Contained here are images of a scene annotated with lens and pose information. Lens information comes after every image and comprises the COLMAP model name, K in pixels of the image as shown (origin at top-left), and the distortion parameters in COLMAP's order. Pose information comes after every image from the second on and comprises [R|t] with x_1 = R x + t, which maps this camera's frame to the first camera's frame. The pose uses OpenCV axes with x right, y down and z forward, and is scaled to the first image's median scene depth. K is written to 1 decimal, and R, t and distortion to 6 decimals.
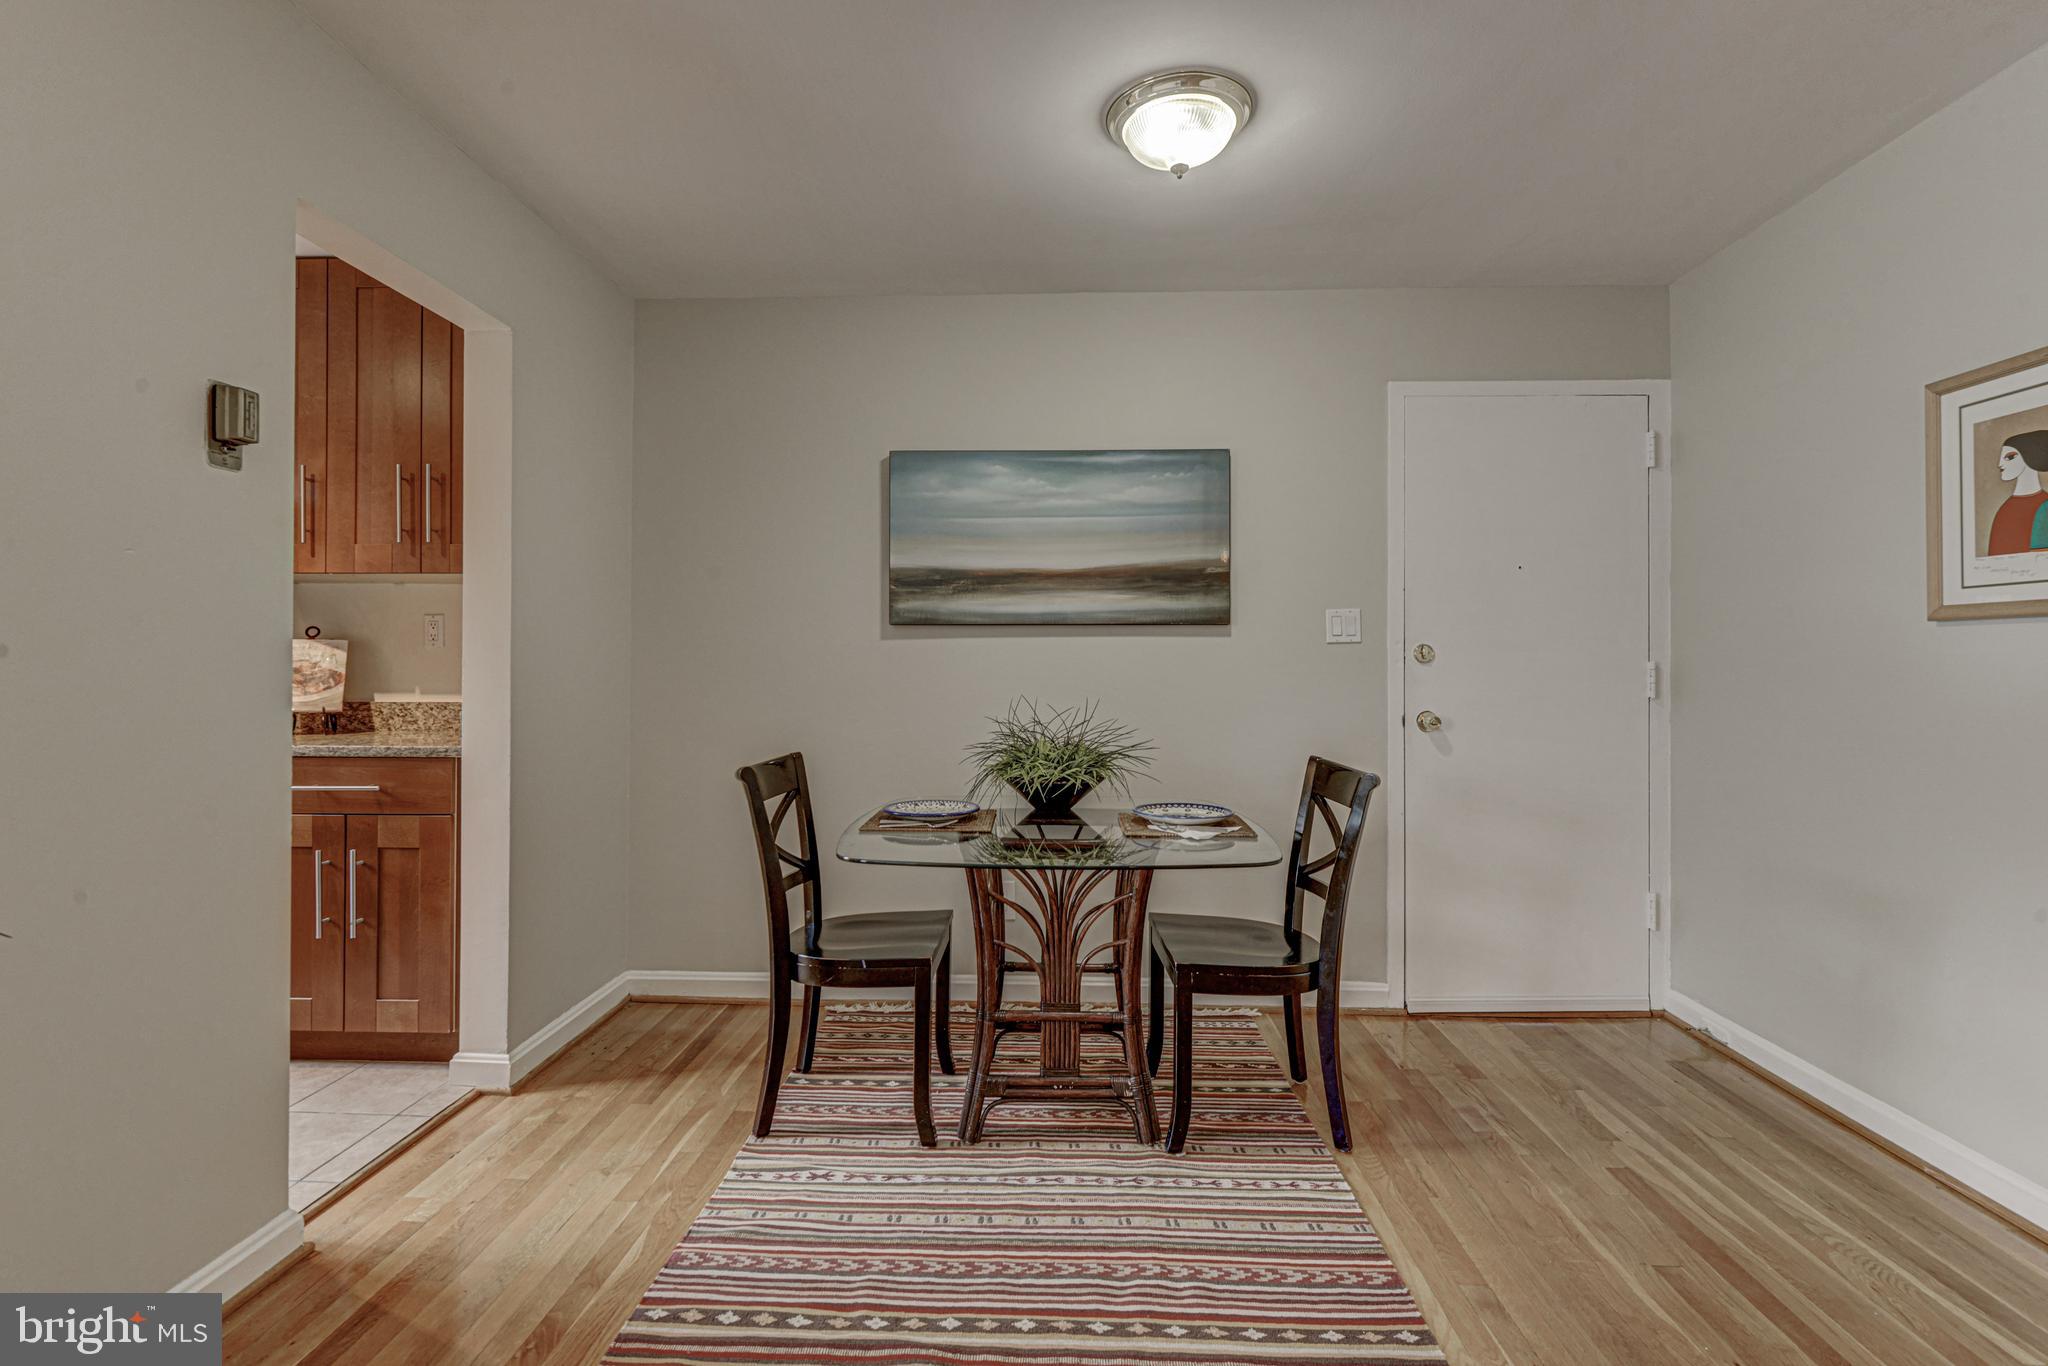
lens RADIAL K [[938.7, 0, 1021.5], [0, 938.7, 665.1], [0, 0, 1]] dist [0.005060, -0.002605]
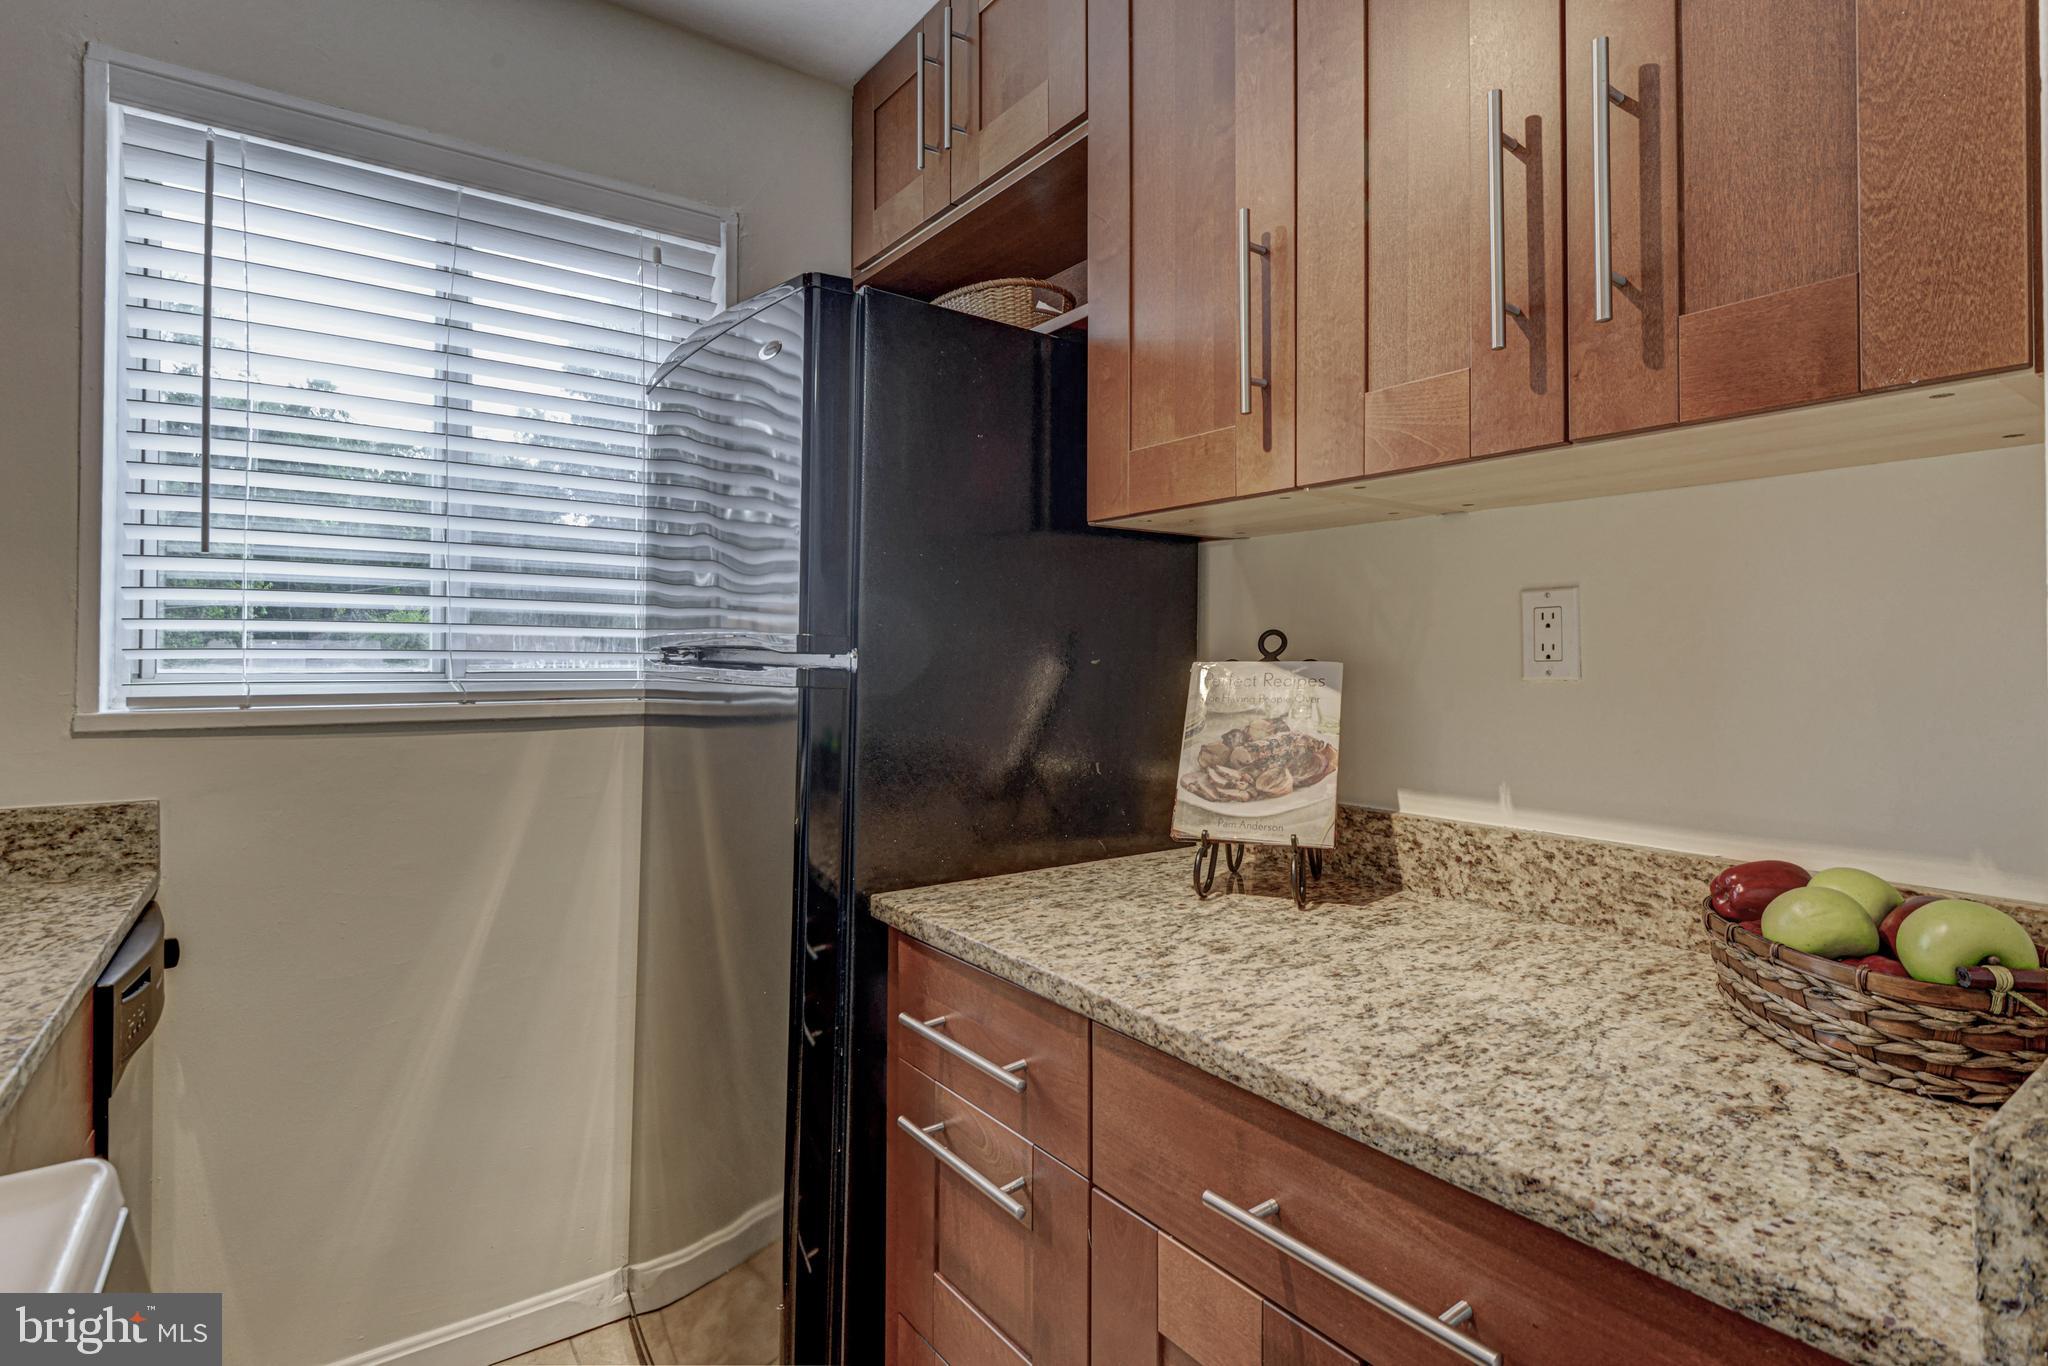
lens RADIAL K [[984.0, 0, 995.4], [0, 984.0, 649.0], [0, 0, 1]] dist [-0.001890, -0.000930]
pose [[0.592215, -0.011877, -0.805692, -0.521999], [0.001548, 0.999906, -0.013602, -0.030304], [0.805778, 0.006808, 0.592178, 0.707421]]
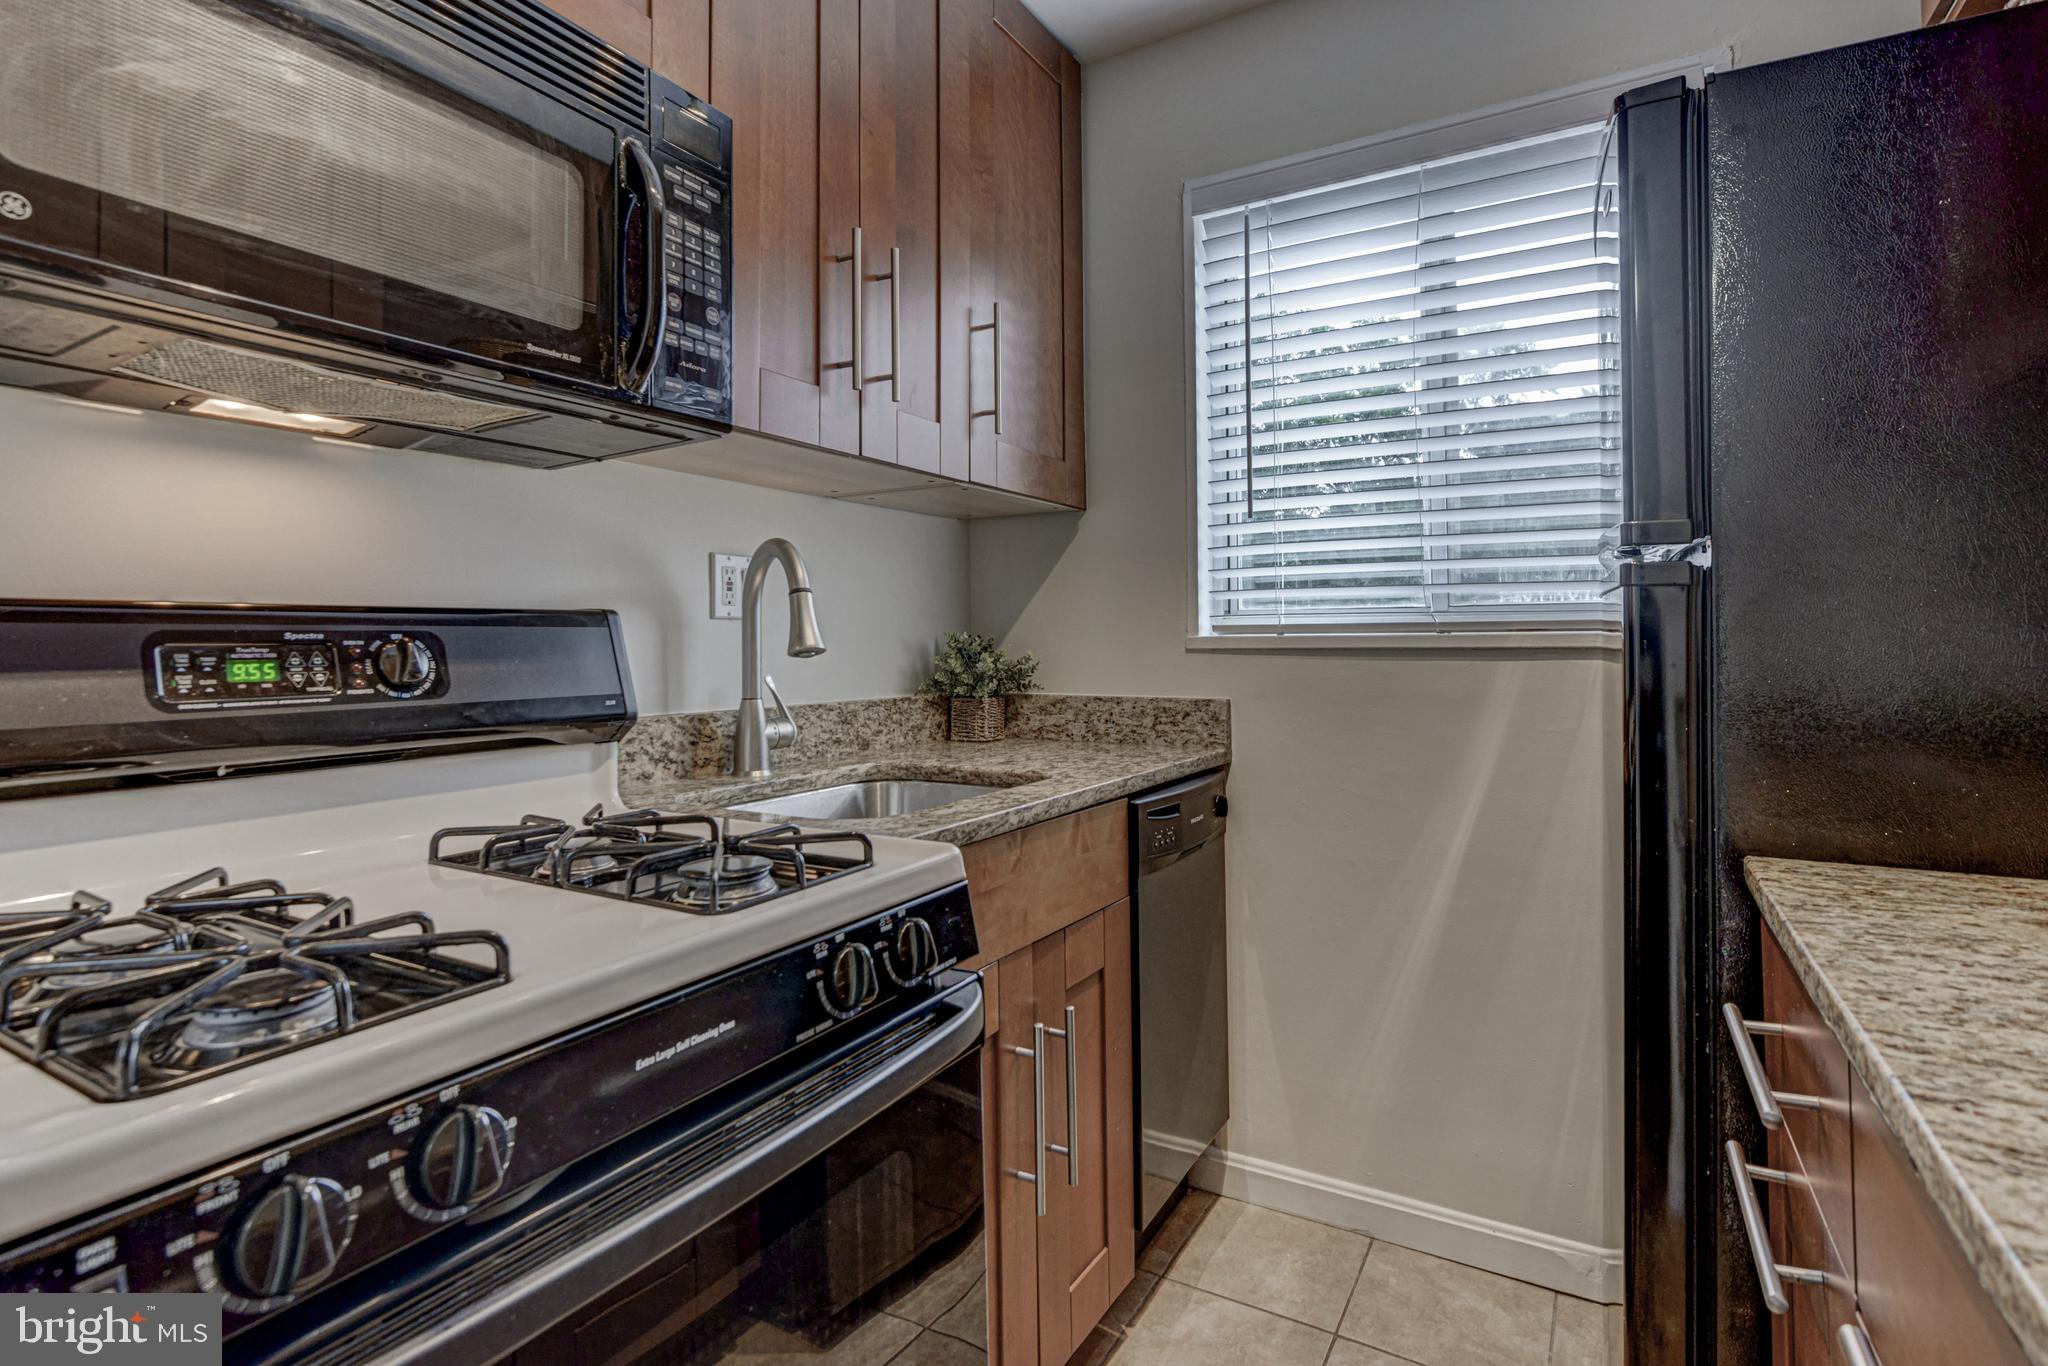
lens RADIAL K [[984.0, 0, 1017.4], [0, 984.0, 626.2], [0, 0, 1]] dist [-0.001890, -0.000930]
pose [[-0.494944, -0.014382, -0.868806, -0.494499], [0.008441, 0.999736, -0.021358, 0.000966], [0.868884, -0.017905, -0.494692, 0.877365]]
